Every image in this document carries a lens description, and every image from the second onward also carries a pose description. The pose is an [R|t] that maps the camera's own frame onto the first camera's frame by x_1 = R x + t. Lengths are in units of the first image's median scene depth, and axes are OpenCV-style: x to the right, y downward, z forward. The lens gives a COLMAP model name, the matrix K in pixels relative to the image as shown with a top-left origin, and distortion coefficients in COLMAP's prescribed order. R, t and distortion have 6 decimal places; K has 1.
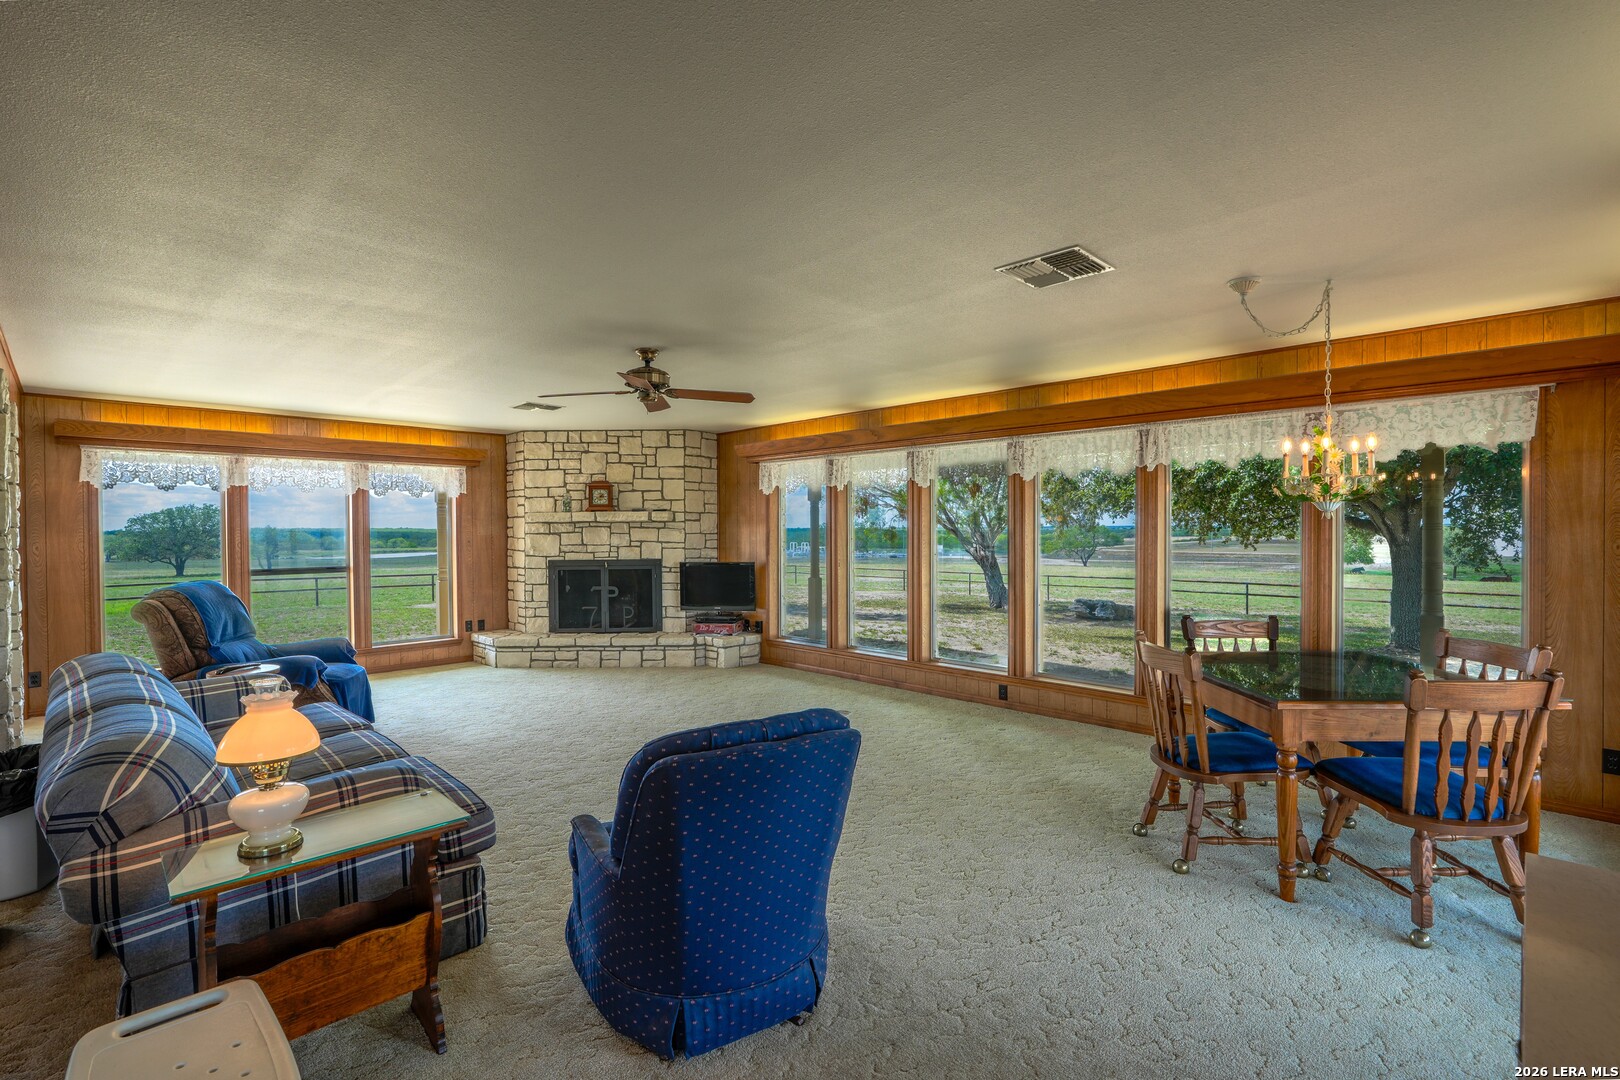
lens RADIAL K [[714.4, 0, 810.0], [0, 714.4, 540.0], [0, 0, 1]] dist [-0.011794, 0.000232]
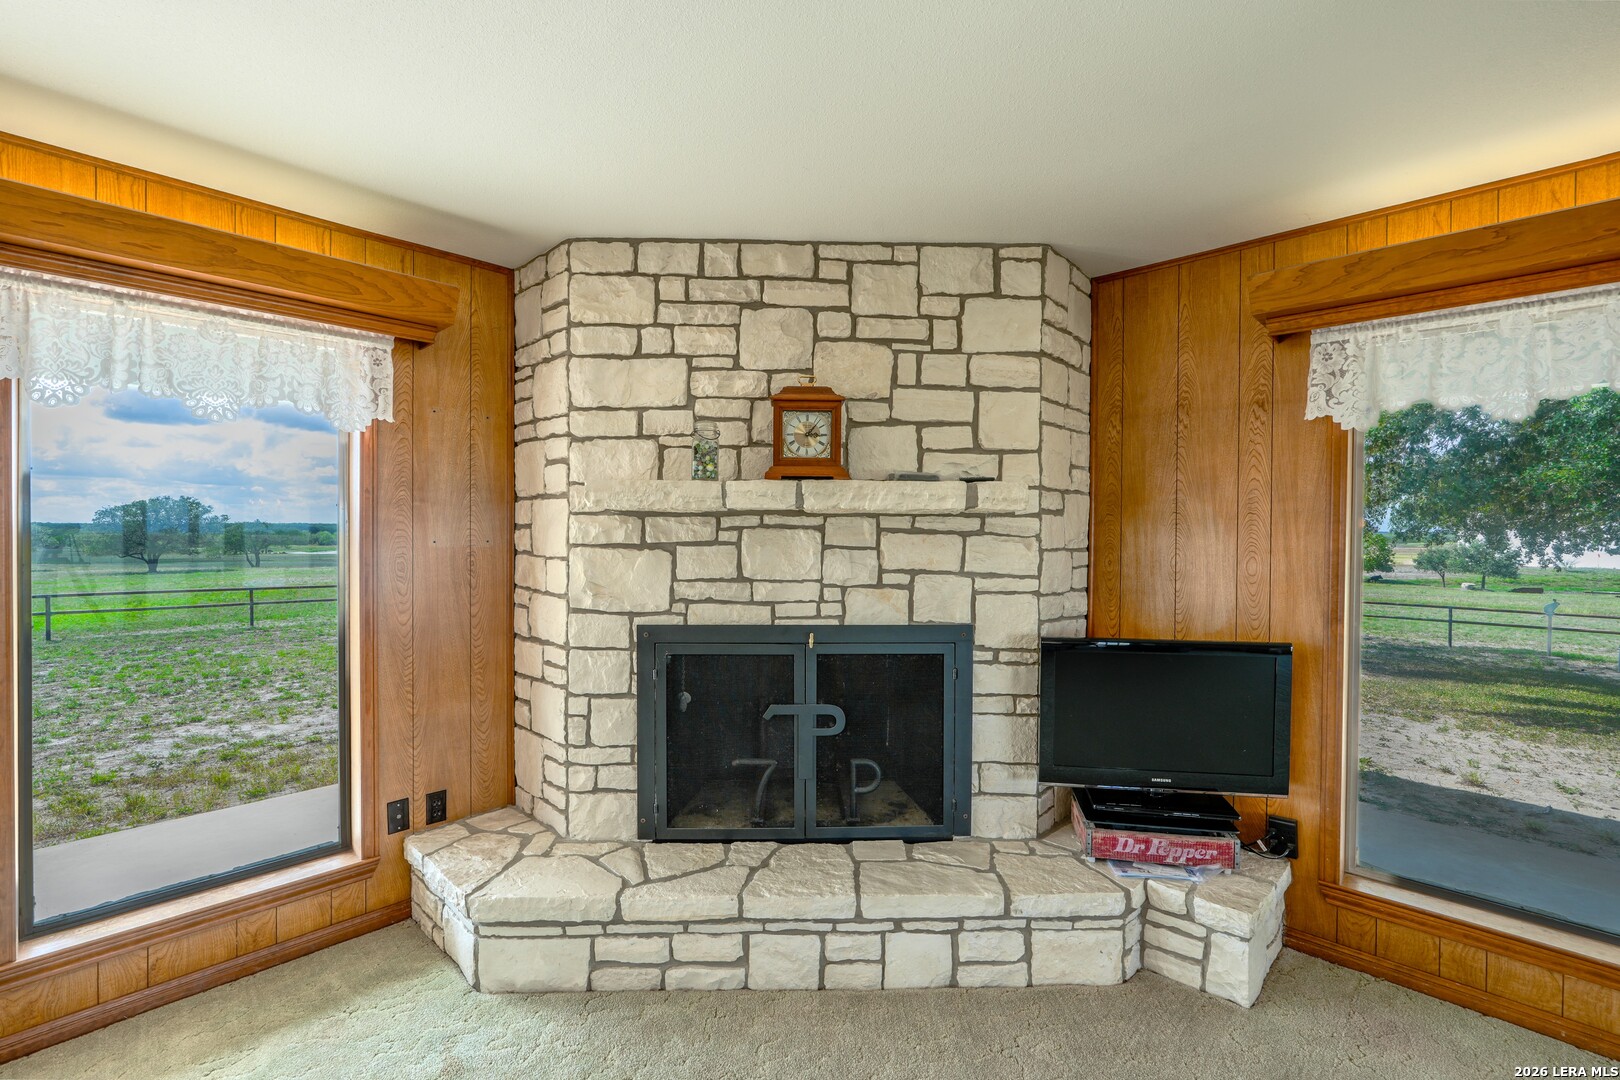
lens RADIAL K [[714.4, 0, 810.0], [0, 714.4, 540.0], [0, 0, 1]] dist [-0.011794, 0.000232]
pose [[0.999872, 0.011450, 0.011145, -0.289648], [-0.011440, 0.999934, -0.000925, -0.012428], [-0.011155, 0.000797, 0.999937, 0.662001]]
